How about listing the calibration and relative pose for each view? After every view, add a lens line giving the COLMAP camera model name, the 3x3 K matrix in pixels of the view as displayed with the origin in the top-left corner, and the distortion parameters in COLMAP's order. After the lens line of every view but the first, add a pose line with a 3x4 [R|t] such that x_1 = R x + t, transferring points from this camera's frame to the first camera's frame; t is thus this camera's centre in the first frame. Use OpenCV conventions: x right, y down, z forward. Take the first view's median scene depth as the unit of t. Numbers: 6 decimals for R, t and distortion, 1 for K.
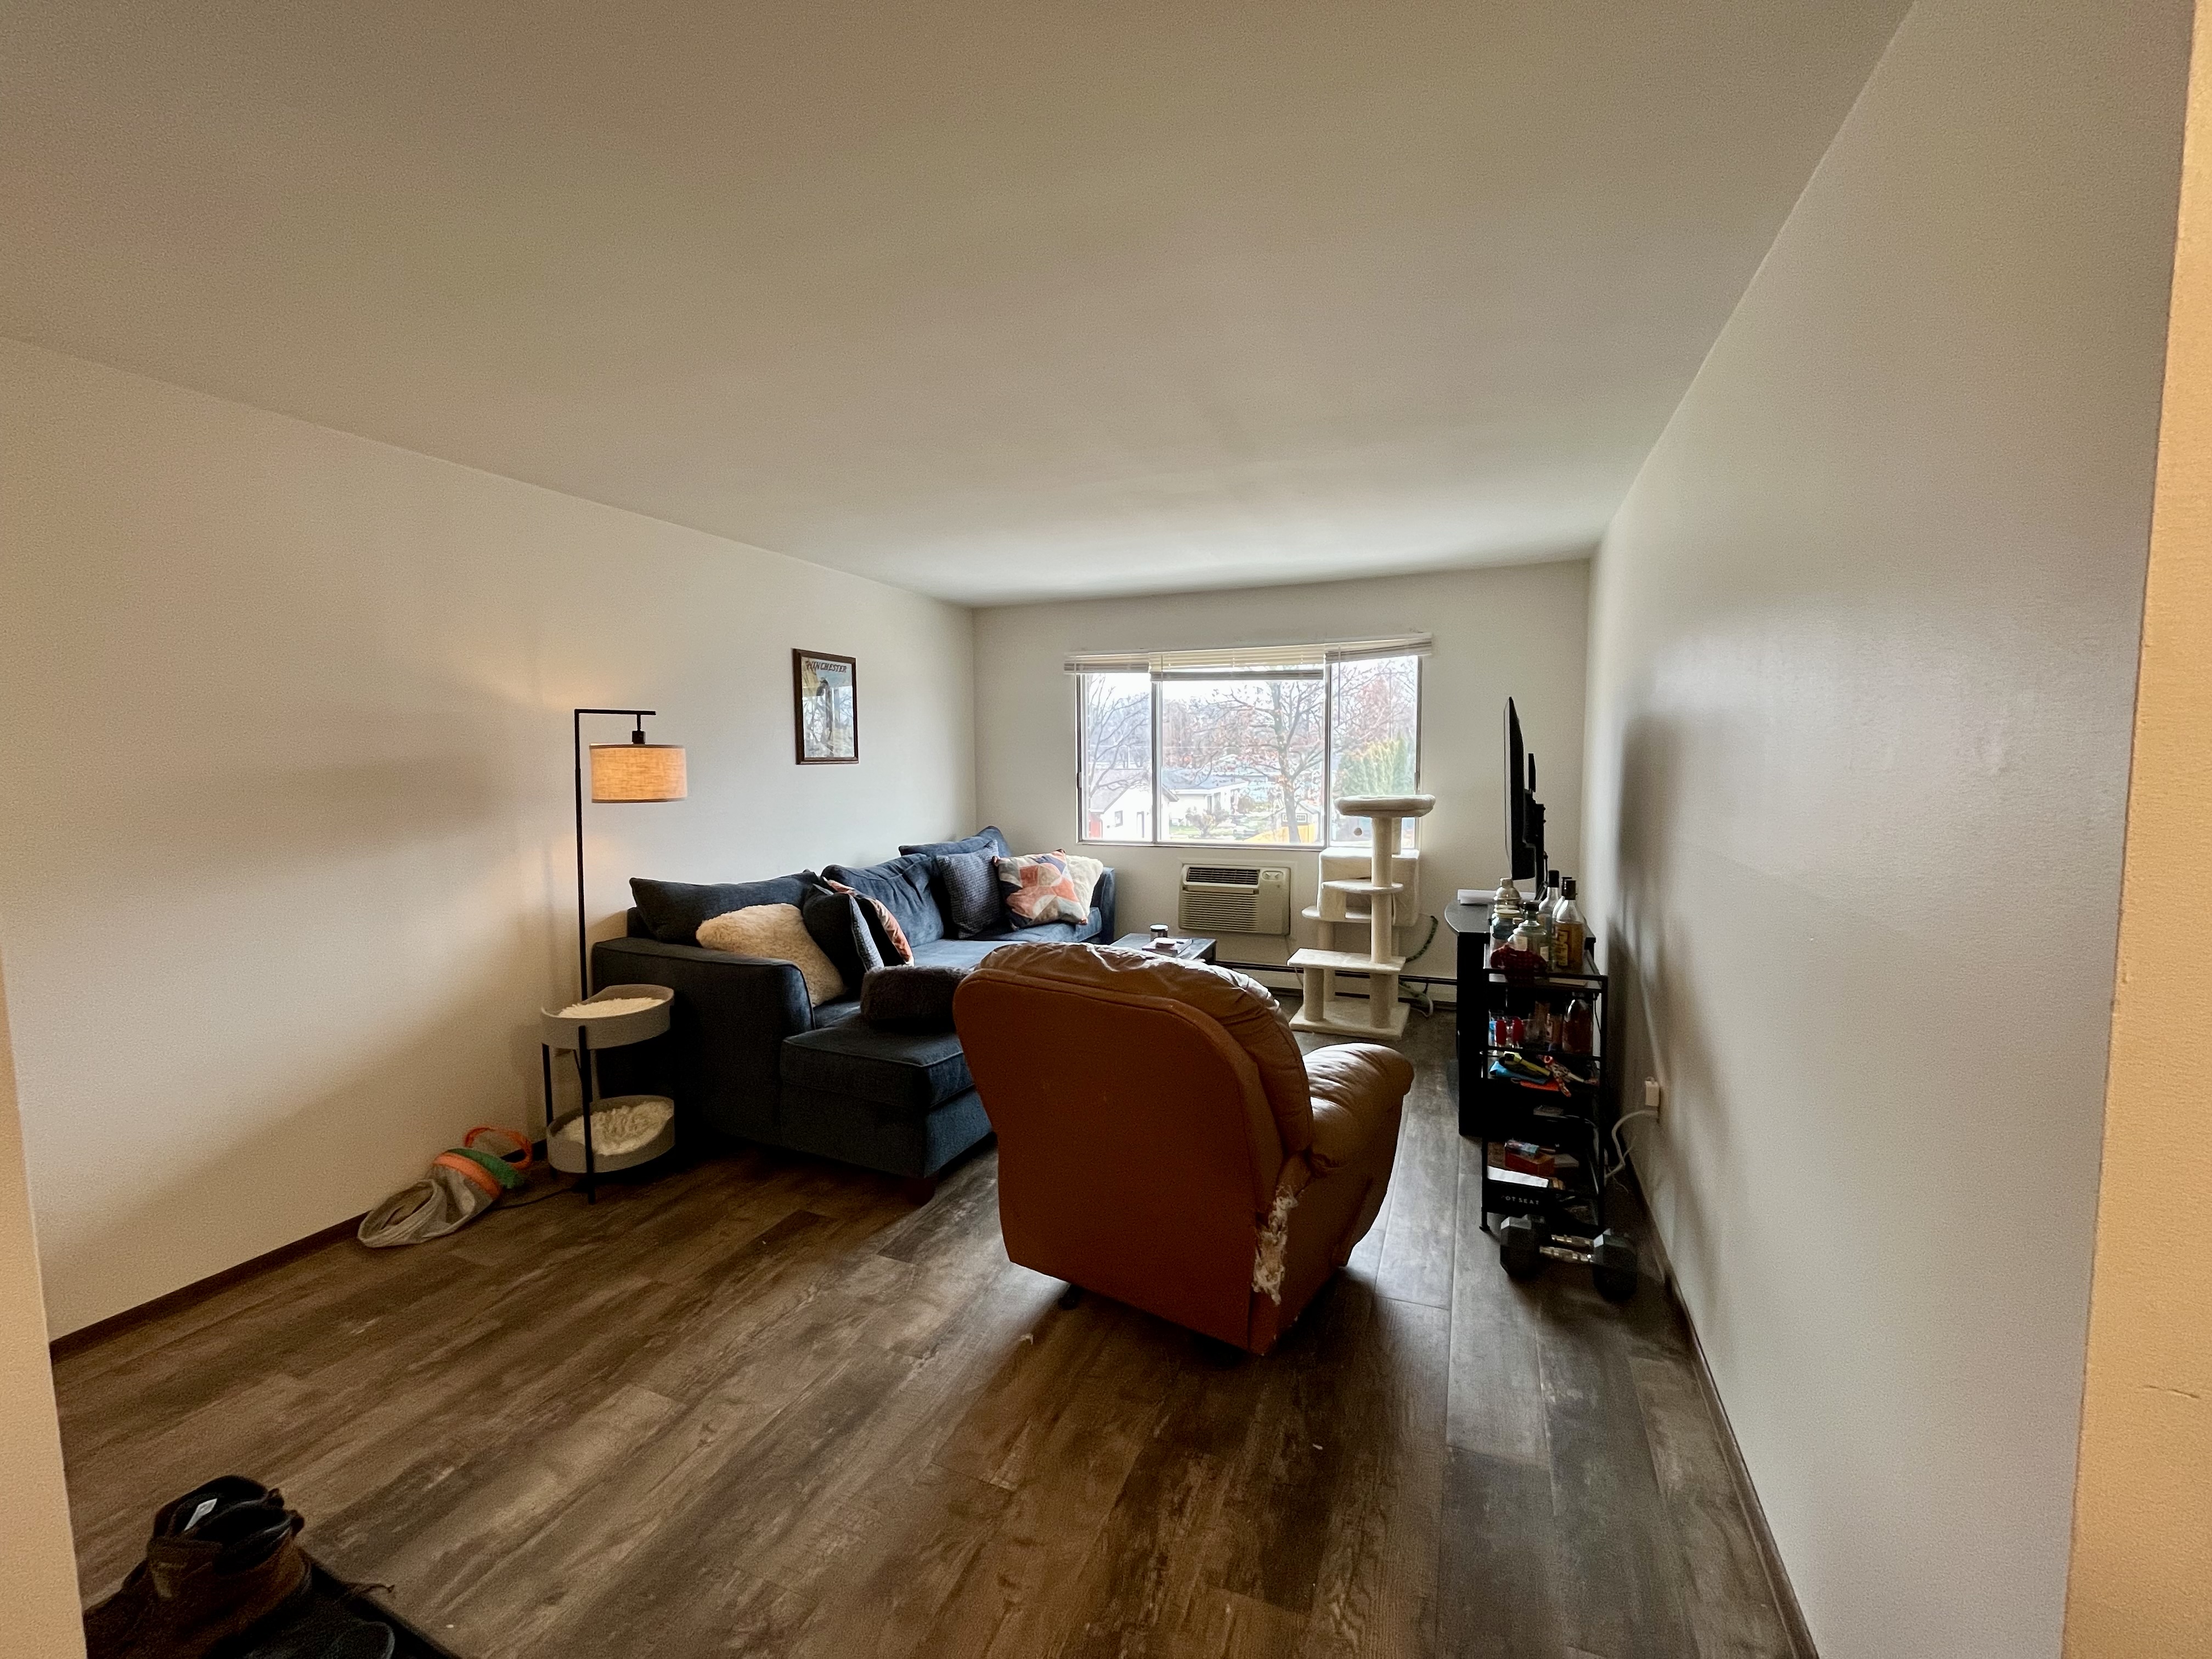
lens RADIAL K [[898.9, 0, 1110.9], [0, 898.9, 825.6], [0, 0, 1]] dist [-0.000771, -0.000294]
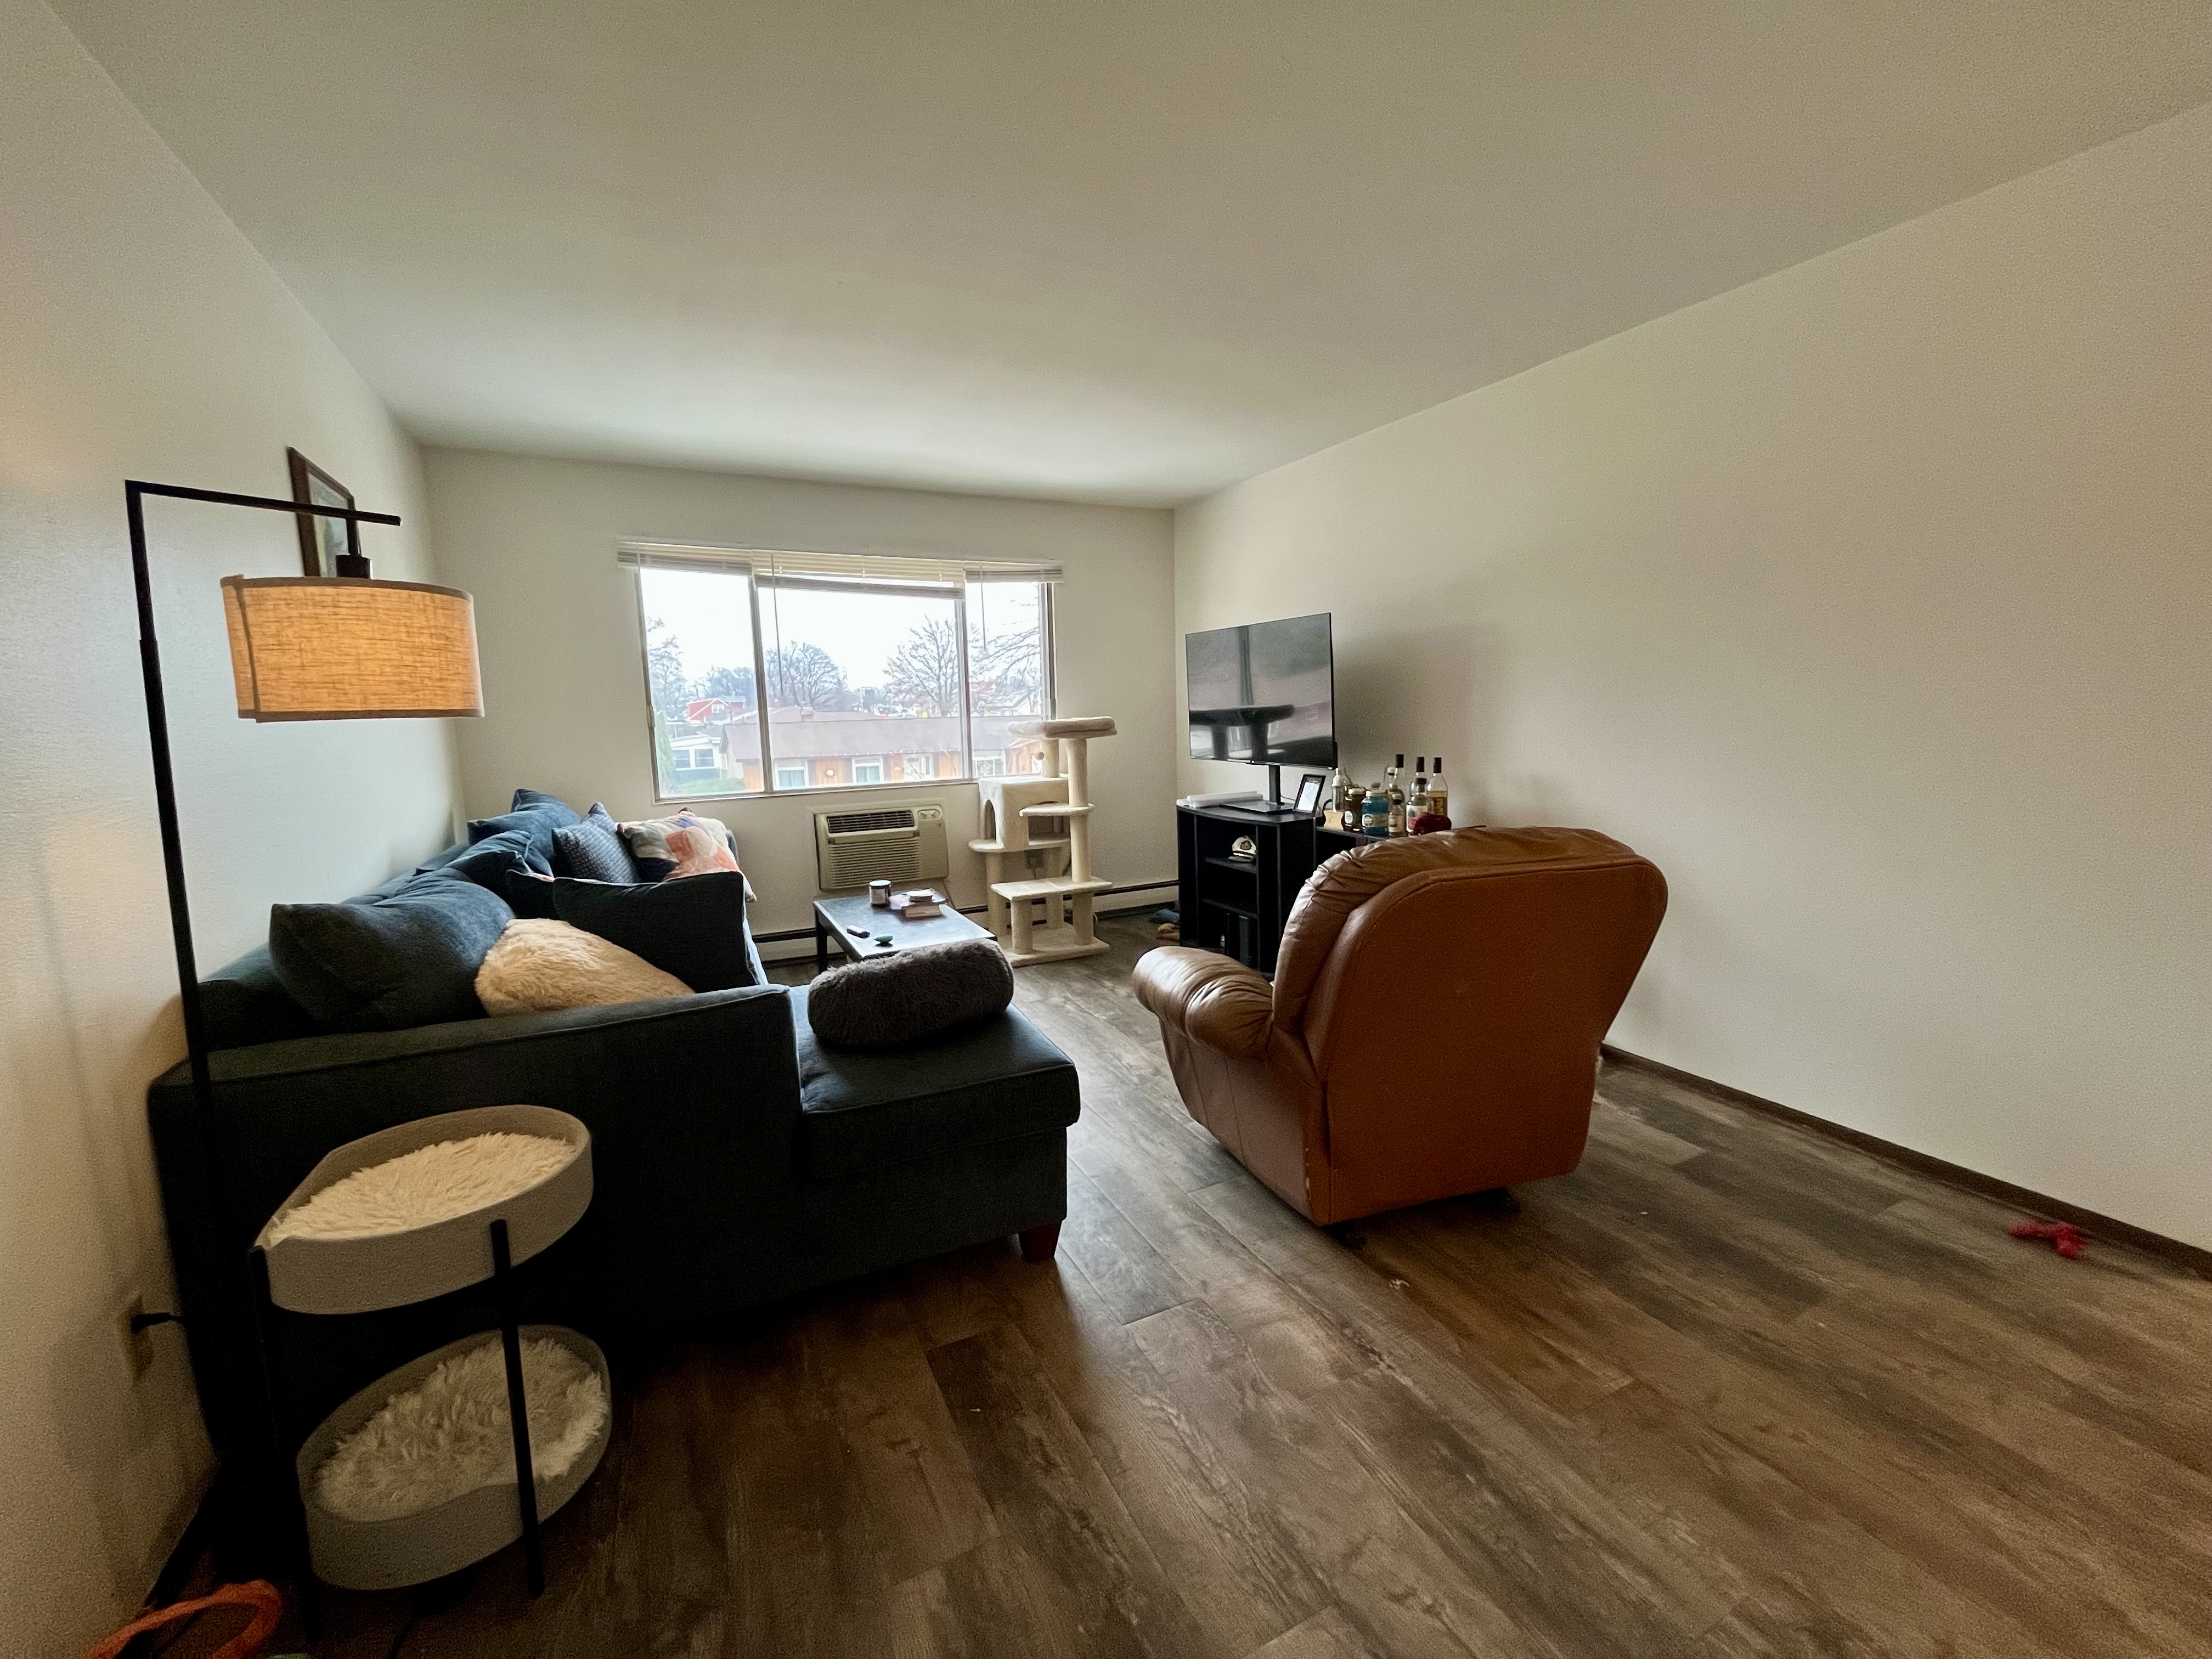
lens RADIAL K [[898.9, 0, 1107.4], [0, 898.9, 824.2], [0, 0, 1]] dist [-0.000771, -0.000294]
pose [[0.653441, -0.107222, 0.749345, -0.440419], [0.078387, 0.994180, 0.073900, 0.014271], [-0.752908, 0.010450, 0.658043, 0.306865]]
